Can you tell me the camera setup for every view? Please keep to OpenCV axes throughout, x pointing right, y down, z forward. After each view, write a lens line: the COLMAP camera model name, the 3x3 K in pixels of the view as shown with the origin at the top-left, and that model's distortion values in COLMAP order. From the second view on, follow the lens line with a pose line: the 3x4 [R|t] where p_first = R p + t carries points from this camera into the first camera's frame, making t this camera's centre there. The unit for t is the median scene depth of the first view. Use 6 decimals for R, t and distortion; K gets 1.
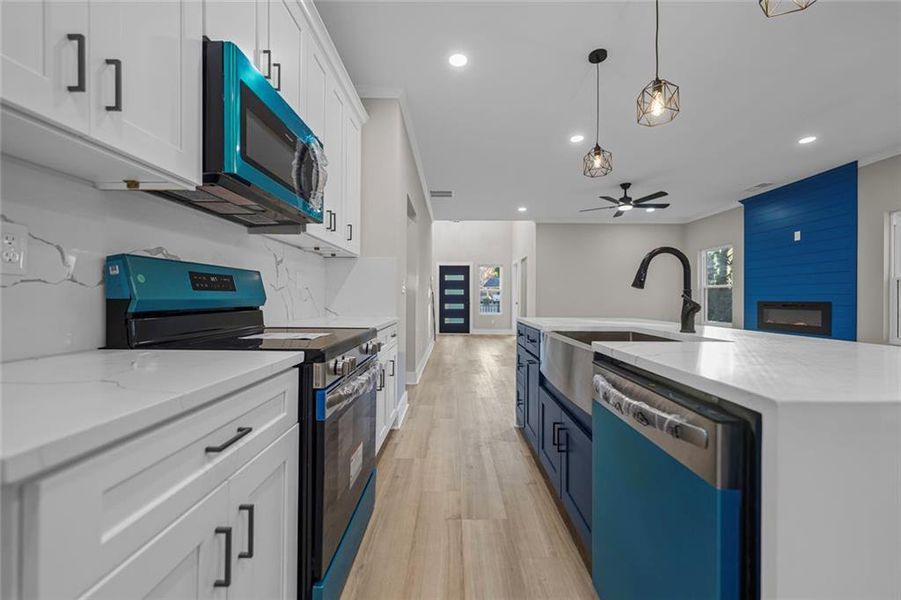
lens RADIAL K [[365.7, 0, 452.6], [0, 365.7, 297.9], [0, 0, 1]] dist [-0.000178, 0.000035]
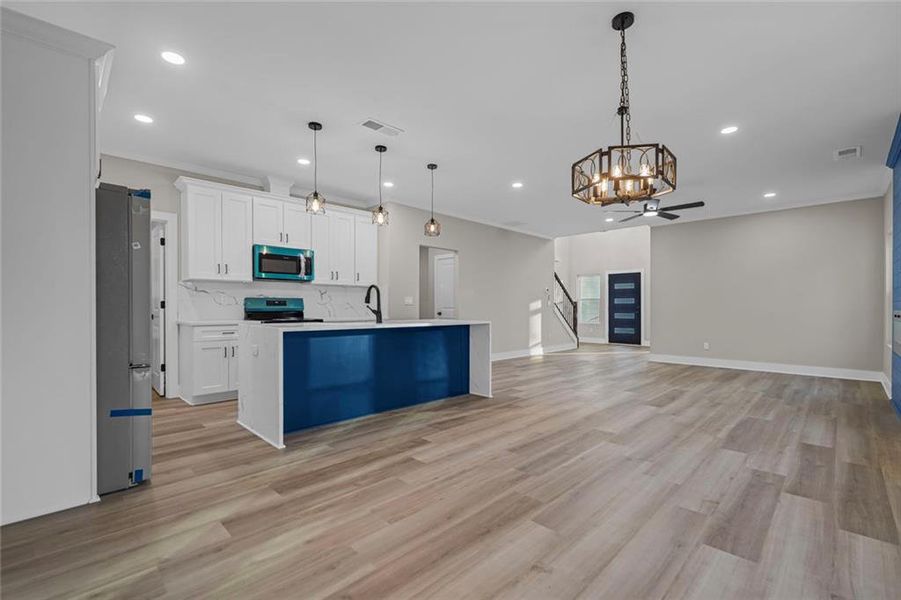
lens RADIAL K [[398.8, 0, 452.5], [0, 398.8, 308.8], [0, 0, 1]] dist [0.000680, 0.000162]
pose [[0.717559, -0.000731, -0.696497, 3.511784], [0.003302, 0.999992, 0.002352, 0.005545], [0.696490, -0.003988, 0.717556, -0.575960]]
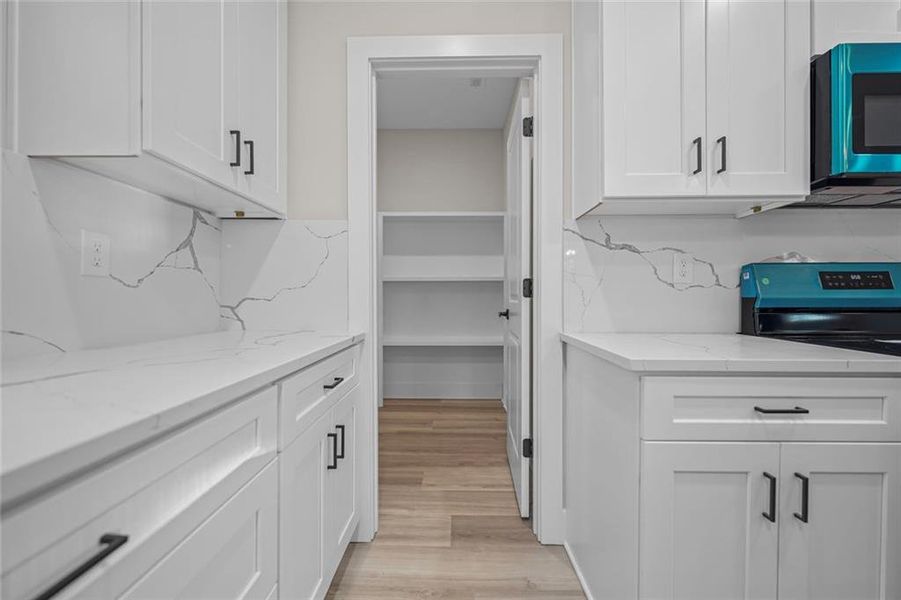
lens RADIAL K [[365.7, 0, 452.6], [0, 365.7, 297.9], [0, 0, 1]] dist [-0.000178, 0.000035]
pose [[-0.011281, -0.000283, -0.999936, 0.368013], [0.000364, 1.000000, -0.000287, 0.003767], [0.999936, -0.000367, -0.011281, -0.055631]]
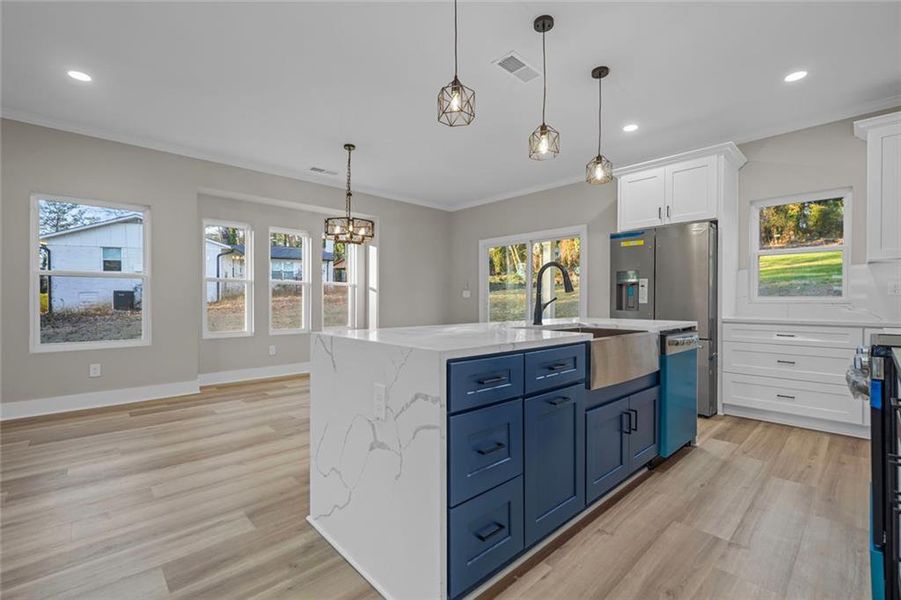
lens RADIAL K [[393.0, 0, 454.8], [0, 393.0, 301.8], [0, 0, 1]] dist [-0.001826, -0.000192]
pose [[-0.693551, -0.008111, 0.720362, -0.276769], [-0.007363, 0.999964, 0.004170, 0.006239], [-0.720370, -0.002412, -0.693586, 2.983952]]
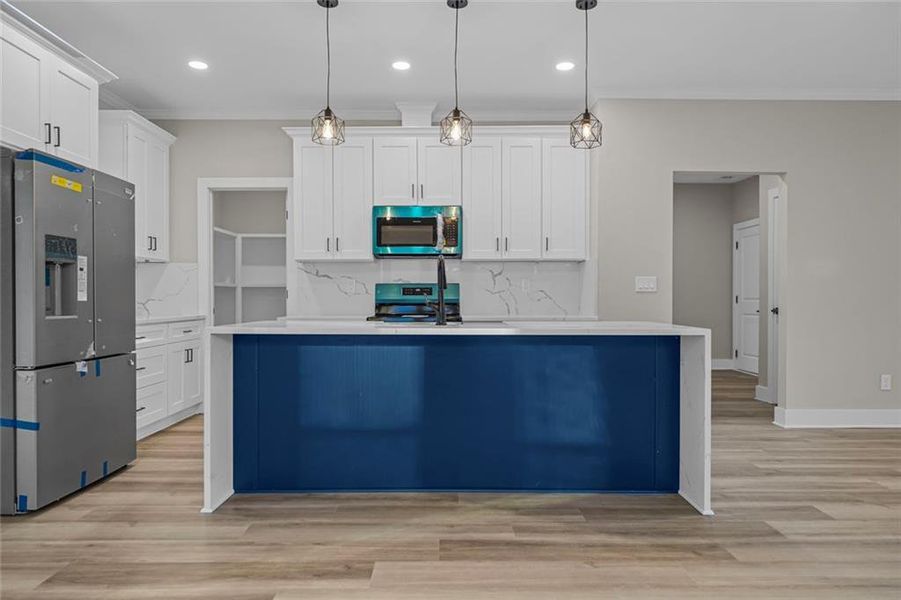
lens RADIAL K [[604.9, 0, 450.5], [0, 604.9, 300.0], [0, 0, 1]] dist [-0.000311, -0.000761]
pose [[0.014903, -0.003331, -0.999883, 3.481915], [0.001388, 0.999994, -0.003311, 0.025024], [0.999888, -0.001339, 0.014908, 1.314831]]
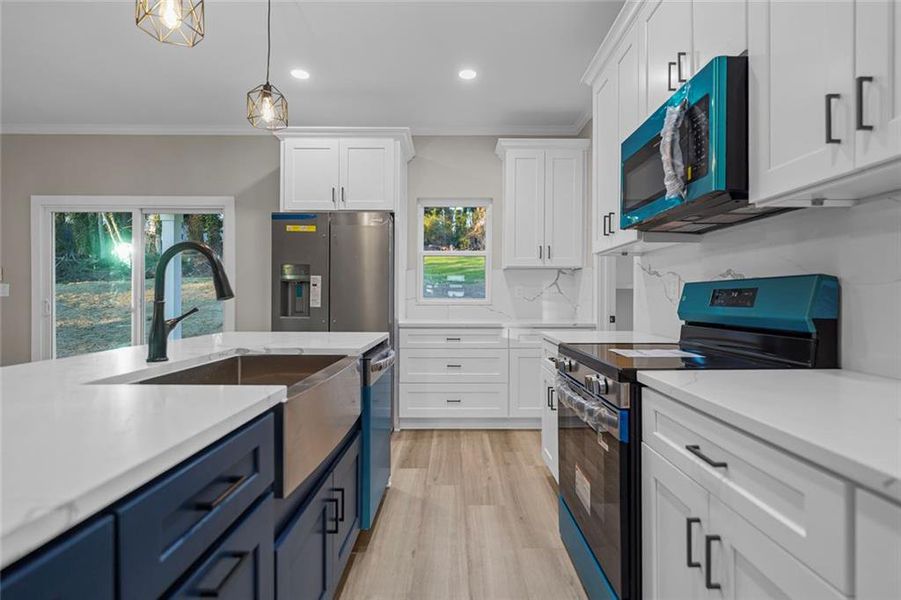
lens RADIAL K [[436.3, 0, 450.5], [0, 436.3, 300.0], [0, 0, 1]] dist [-0.001153, -0.000431]
pose [[-0.999967, -0.007801, -0.002375, 0.100350], [-0.007812, 0.999959, 0.004655, -0.042513], [0.002339, 0.004674, -0.999986, 2.444158]]
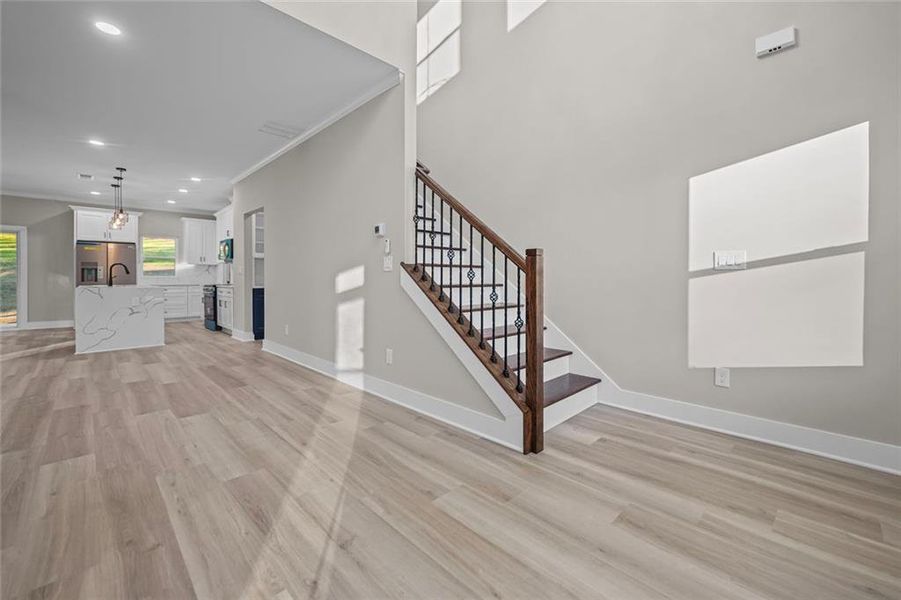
lens RADIAL K [[371.6, 0, 448.6], [0, 371.6, 283.2], [0, 0, 1]] dist [-0.000211, 0.000000]
pose [[-0.709199, 0.001081, -0.705007, 1.158449], [-0.001171, 0.999996, 0.002711, 0.074467], [0.705007, 0.002748, -0.709195, 8.007487]]
